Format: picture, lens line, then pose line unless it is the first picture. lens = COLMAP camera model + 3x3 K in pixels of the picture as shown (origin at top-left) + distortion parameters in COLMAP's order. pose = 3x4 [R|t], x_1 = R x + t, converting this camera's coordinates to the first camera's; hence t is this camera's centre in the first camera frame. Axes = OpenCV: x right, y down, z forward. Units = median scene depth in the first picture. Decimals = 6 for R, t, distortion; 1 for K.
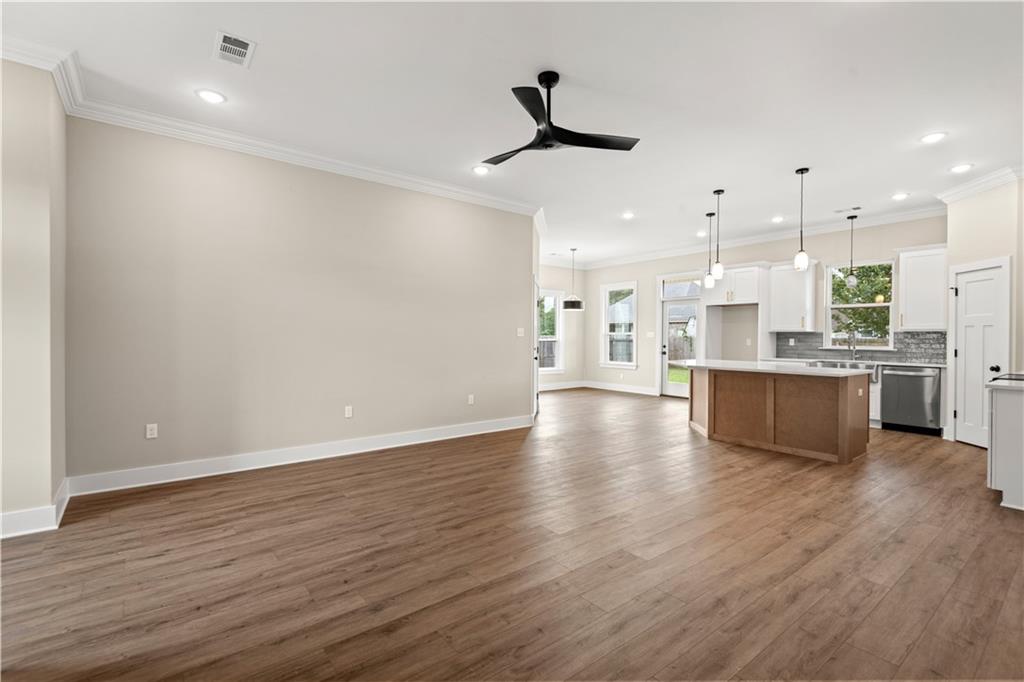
lens RADIAL K [[464.5, 0, 515.6], [0, 464.5, 338.5], [0, 0, 1]] dist [0.038488, -0.022194]
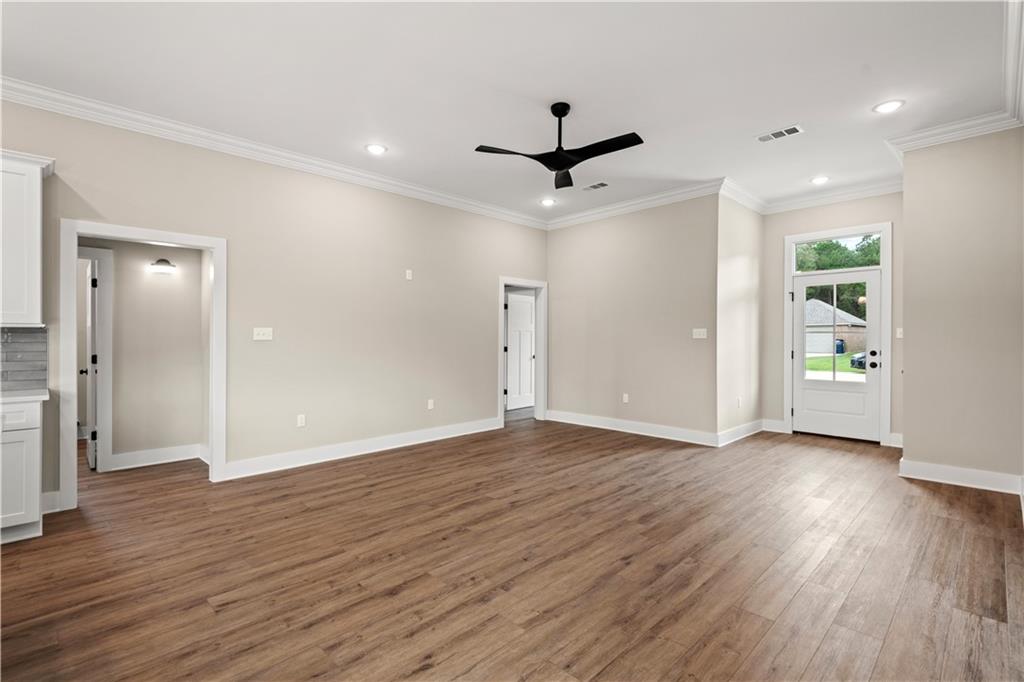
lens RADIAL K [[471.7, 0, 513.1], [0, 471.7, 336.3], [0, 0, 1]] dist [0.039862, -0.025936]
pose [[-0.994013, -0.001844, -0.109243, 0.149988], [-0.002026, 0.999997, 0.001555, -0.005752], [0.109240, 0.001767, -0.994014, 1.067974]]
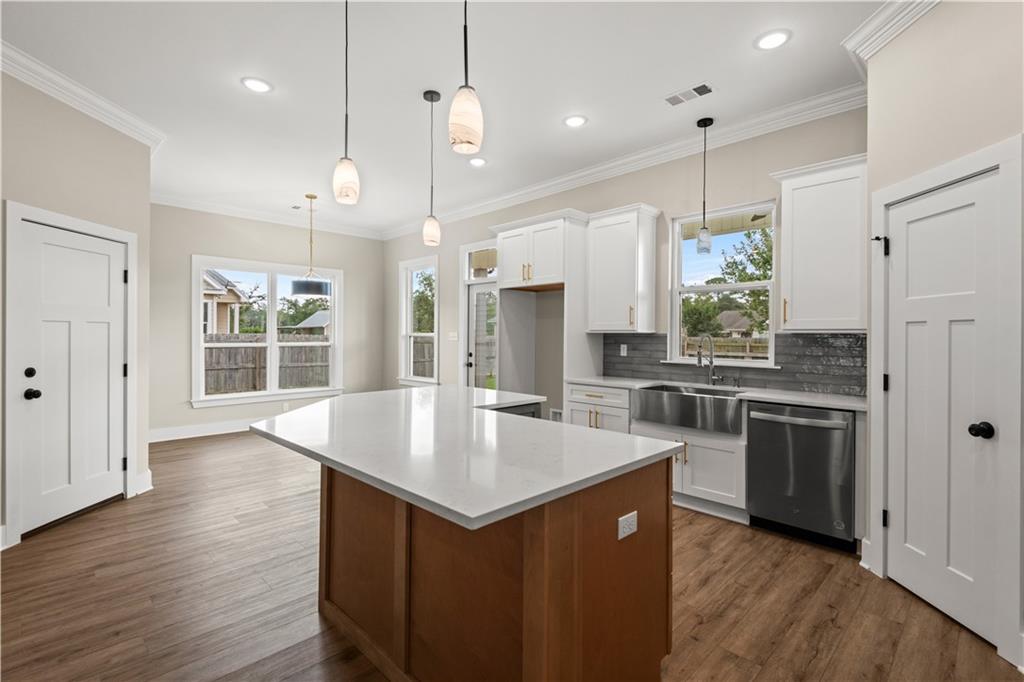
lens RADIAL K [[471.7, 0, 513.1], [0, 471.7, 336.3], [0, 0, 1]] dist [0.039862, -0.025936]
pose [[0.993912, -0.001221, 0.110171, 0.469957], [0.001480, 0.999996, -0.002274, -0.010904], [-0.110168, 0.002423, 0.993910, 0.520731]]
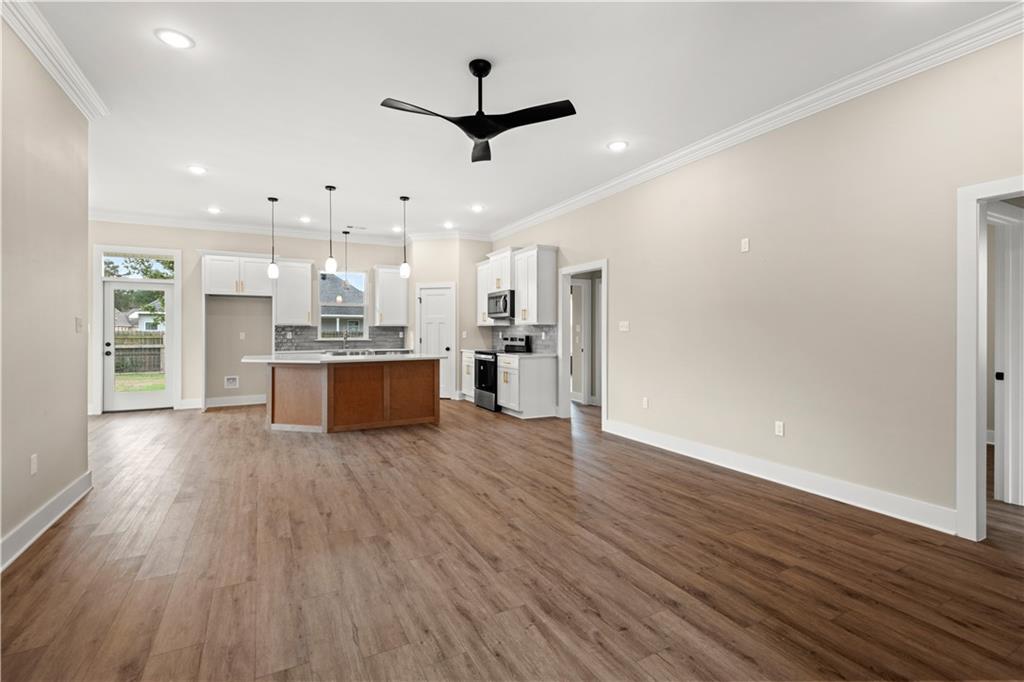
lens RADIAL K [[466.8, 0, 517.3], [0, 466.8, 327.8], [0, 0, 1]] dist [0.009623, -0.000575]
pose [[0.171138, 0.000312, 0.985247, -0.445469], [0.006919, 0.999975, -0.001519, -0.004765], [-0.985223, 0.007076, 0.171131, 0.383655]]
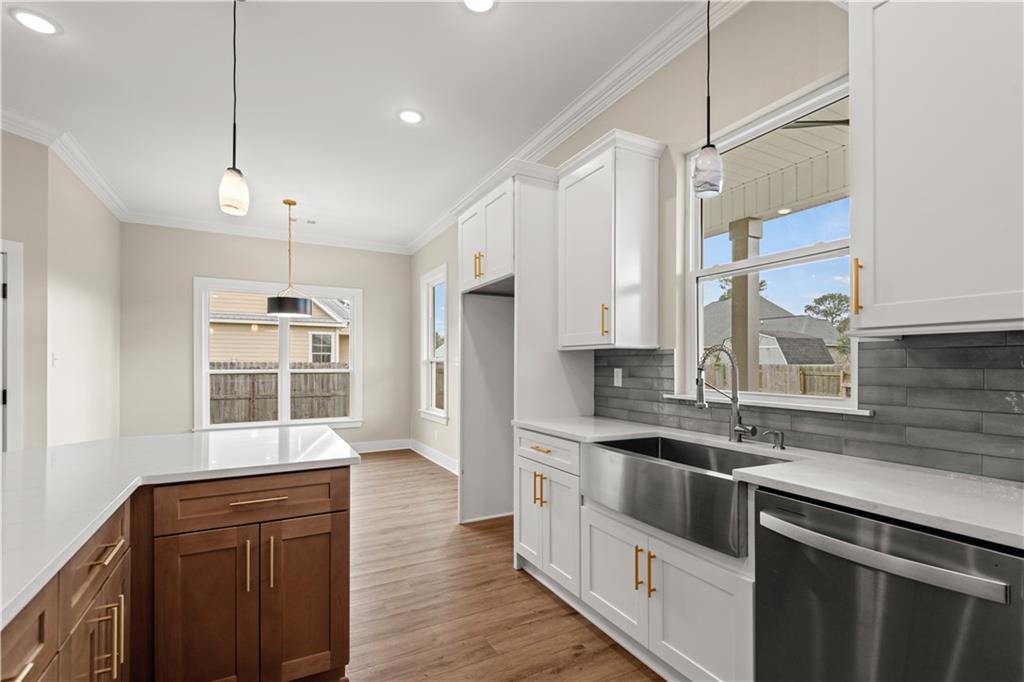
lens RADIAL K [[474.5, 0, 510.9], [0, 474.5, 361.8], [0, 0, 1]] dist [0.017051, -0.000125]
pose [[0.983925, -0.005298, -0.178505, 0.697380], [0.002937, 0.999905, -0.013486, -0.000103], [0.178560, 0.012745, 0.983847, 0.747417]]
